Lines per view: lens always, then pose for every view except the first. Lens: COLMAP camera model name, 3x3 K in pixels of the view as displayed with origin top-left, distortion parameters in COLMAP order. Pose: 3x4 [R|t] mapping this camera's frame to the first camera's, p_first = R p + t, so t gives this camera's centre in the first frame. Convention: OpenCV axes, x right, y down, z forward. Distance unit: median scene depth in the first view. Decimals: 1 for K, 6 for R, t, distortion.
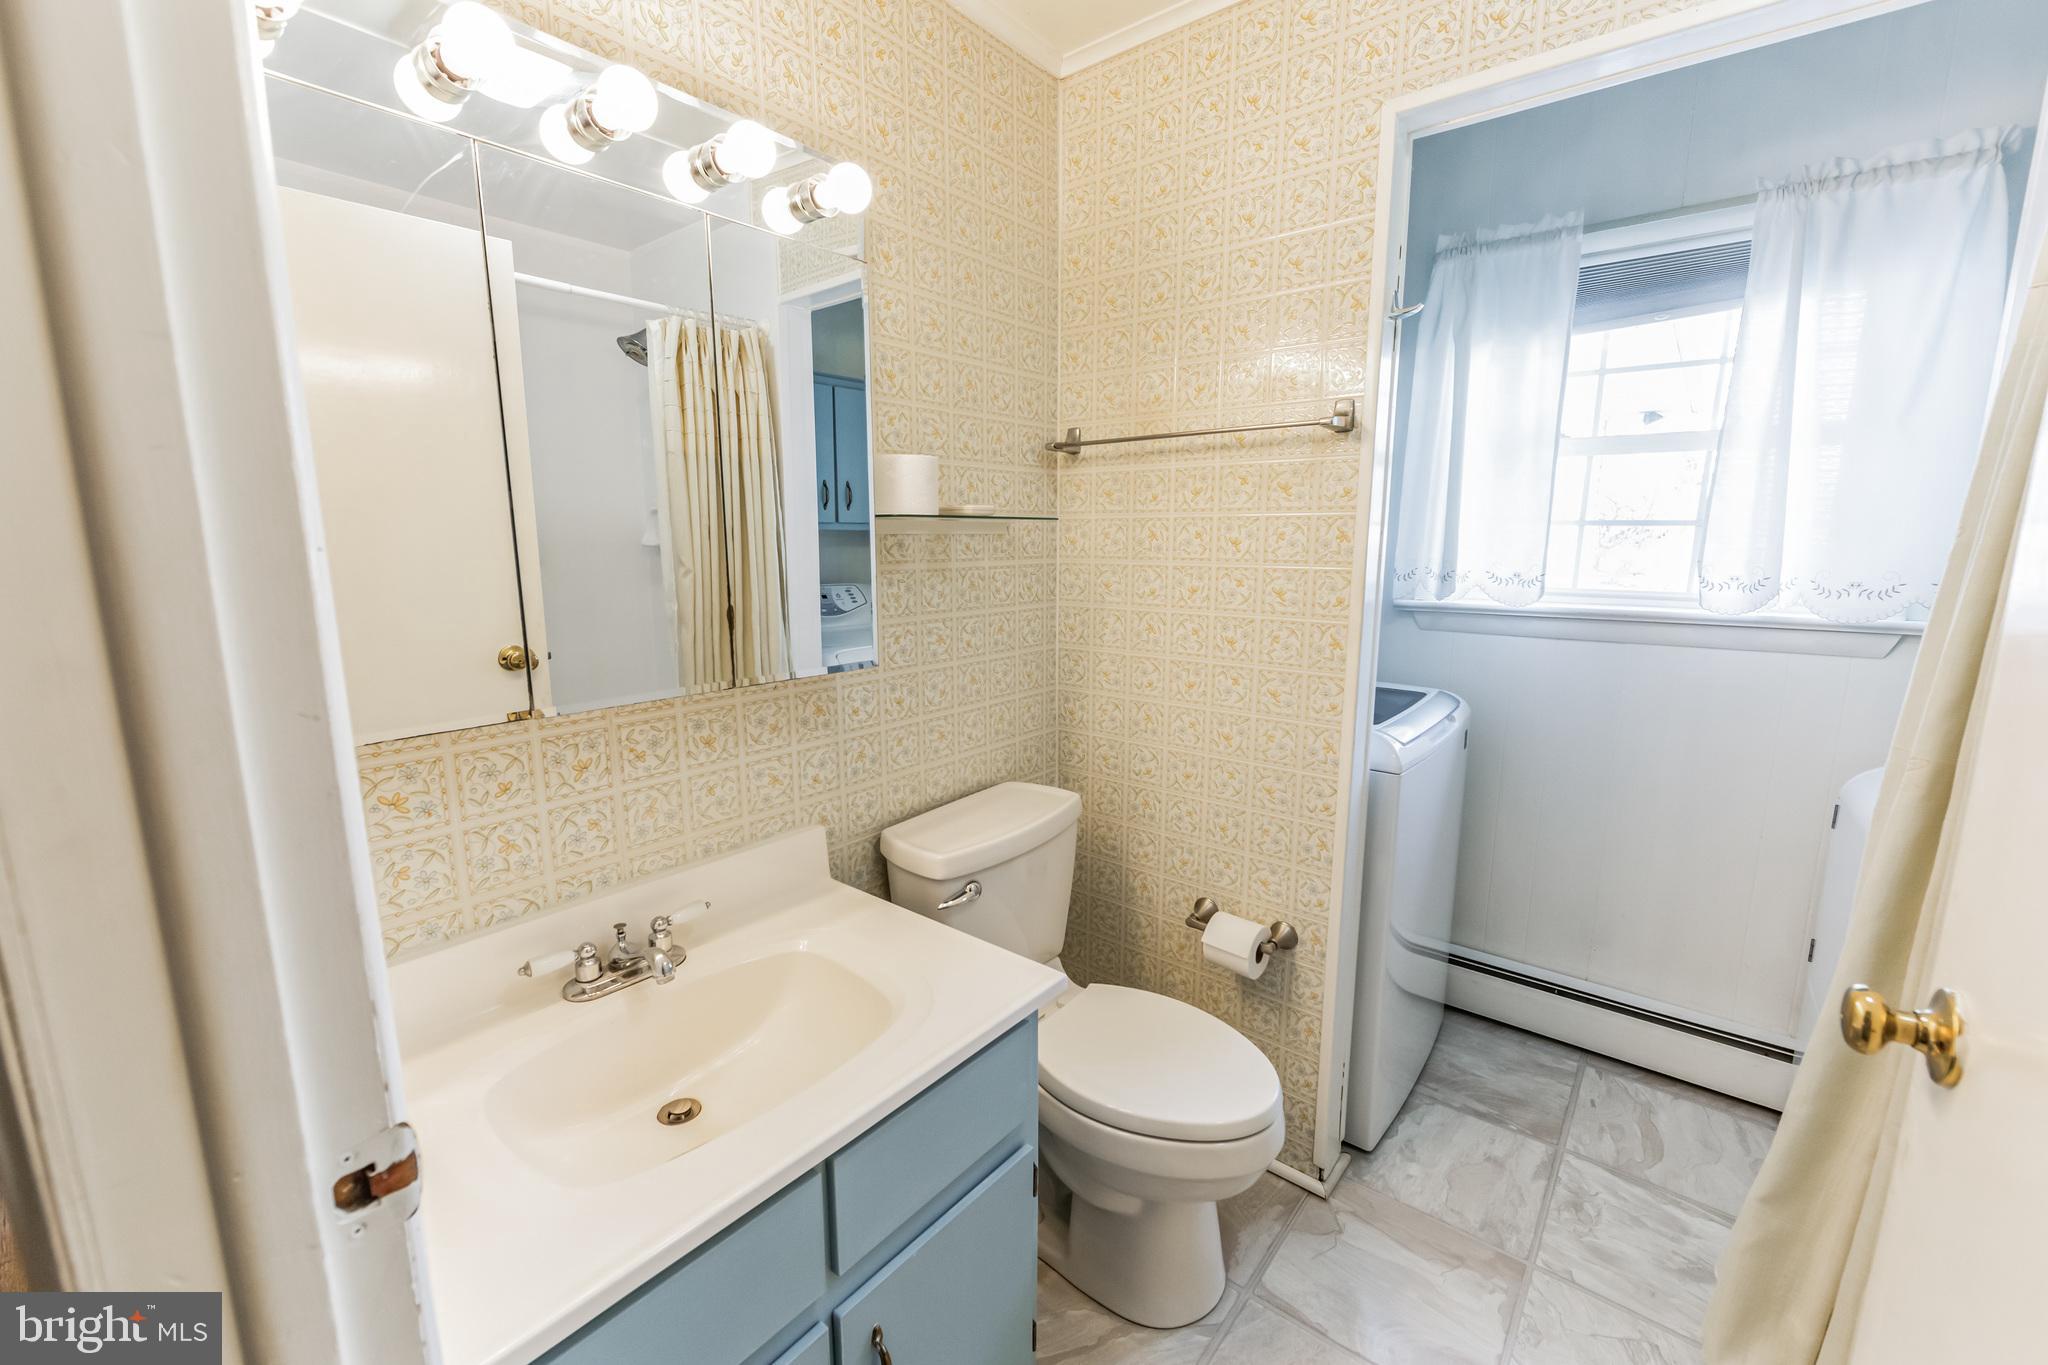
lens RADIAL K [[841.1, 0, 1039.2], [0, 841.1, 696.3], [0, 0, 1]] dist [-0.003189, -0.000096]
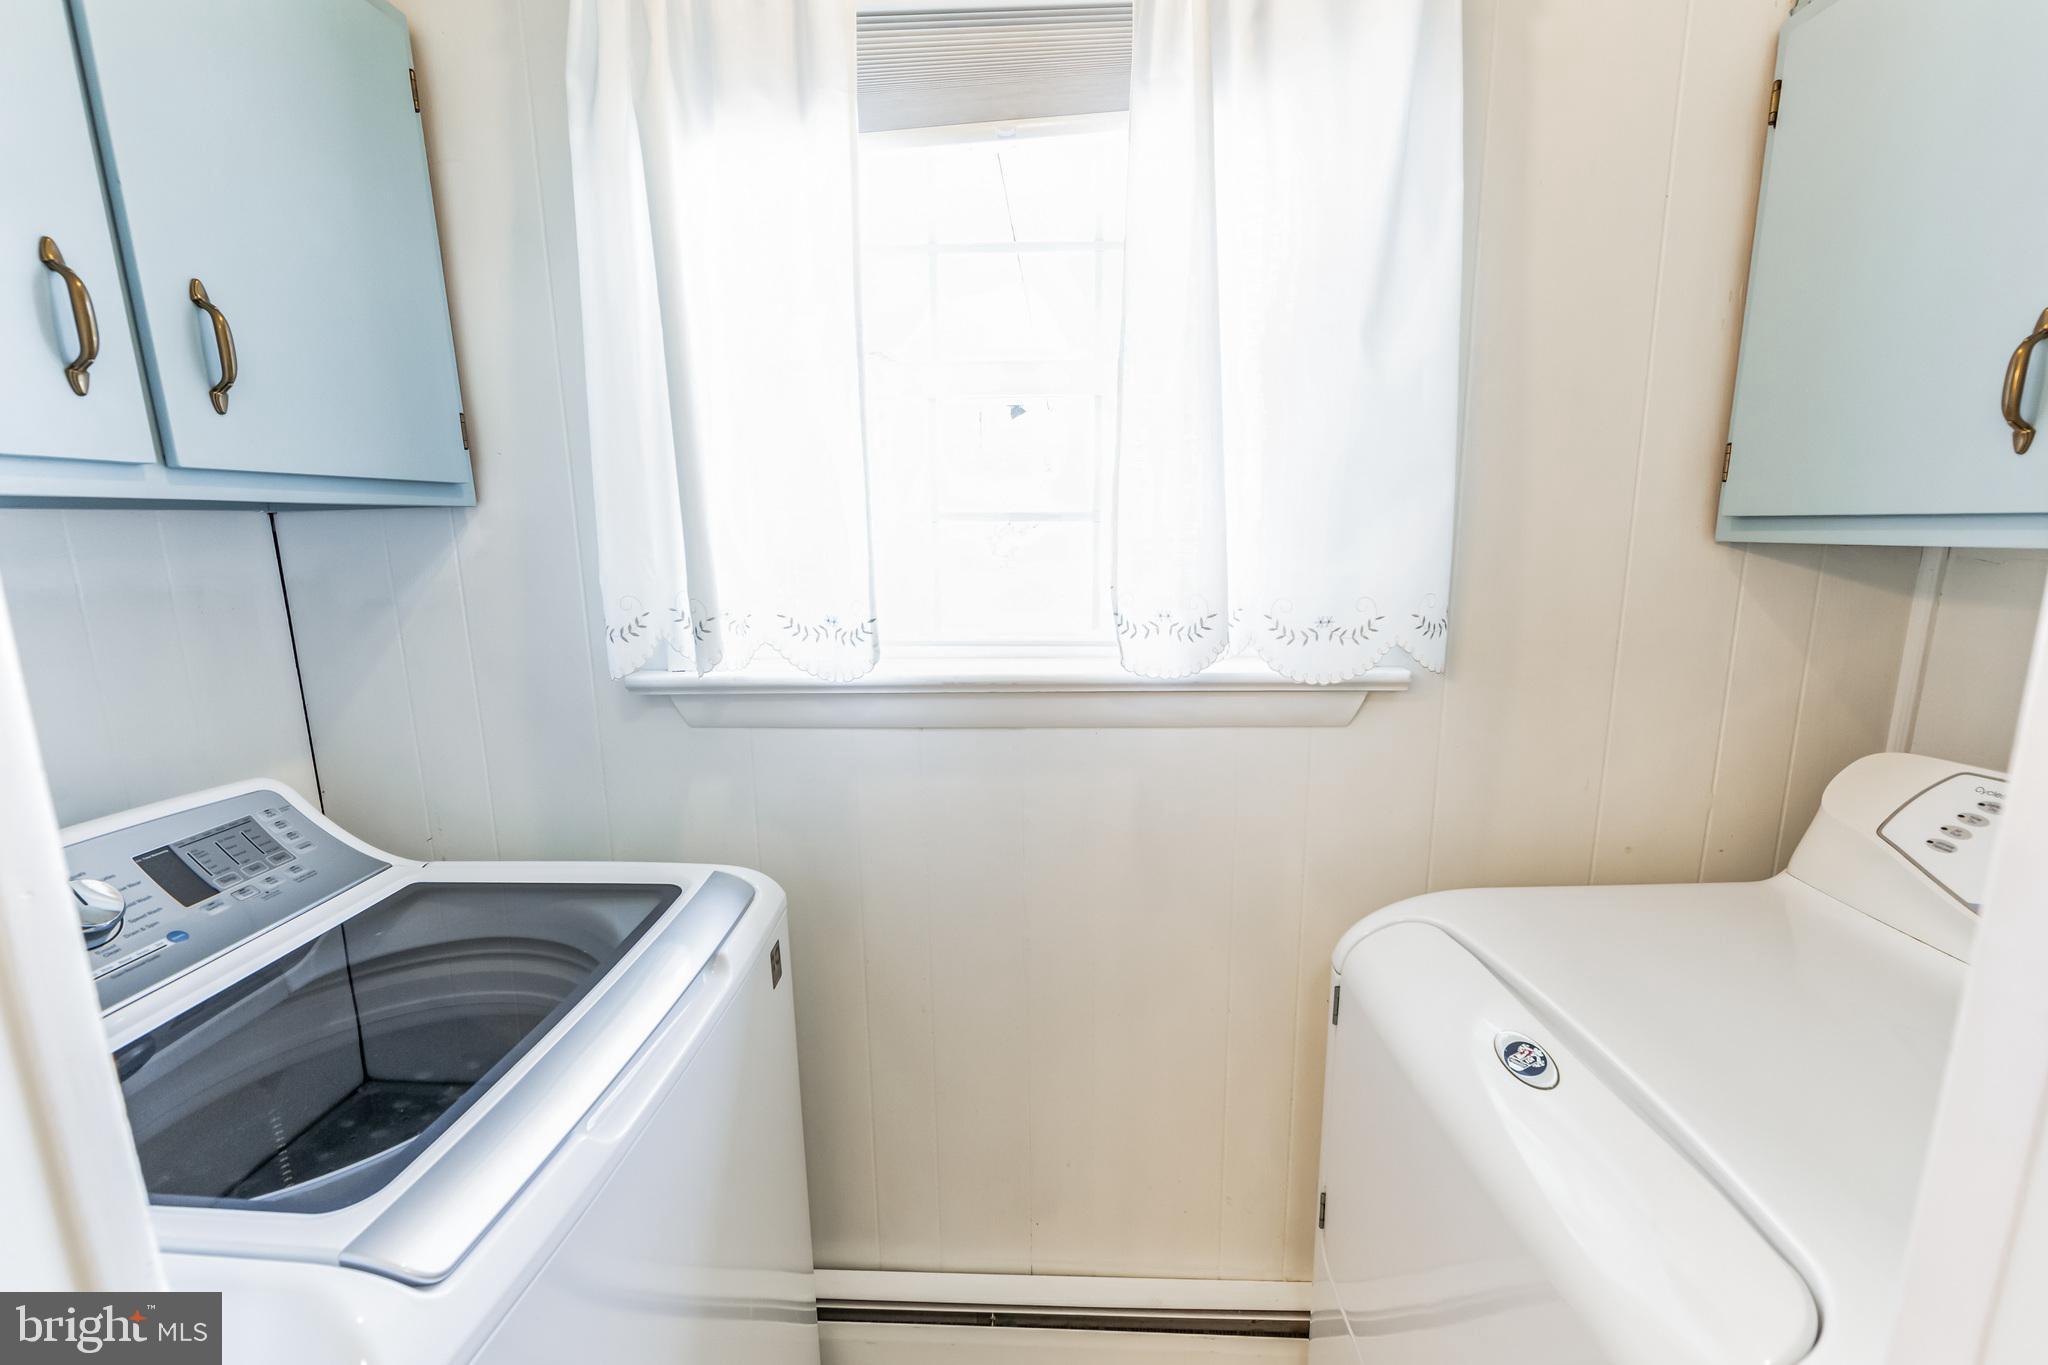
lens RADIAL K [[841.1, 0, 1031.3], [0, 841.1, 683.9], [0, 0, 1]] dist [-0.003189, -0.000096]
pose [[0.815511, -0.108844, 0.568414, 0.413876], [0.117091, 0.992875, 0.022131, -0.114531], [-0.566772, 0.048508, 0.822445, 0.568463]]
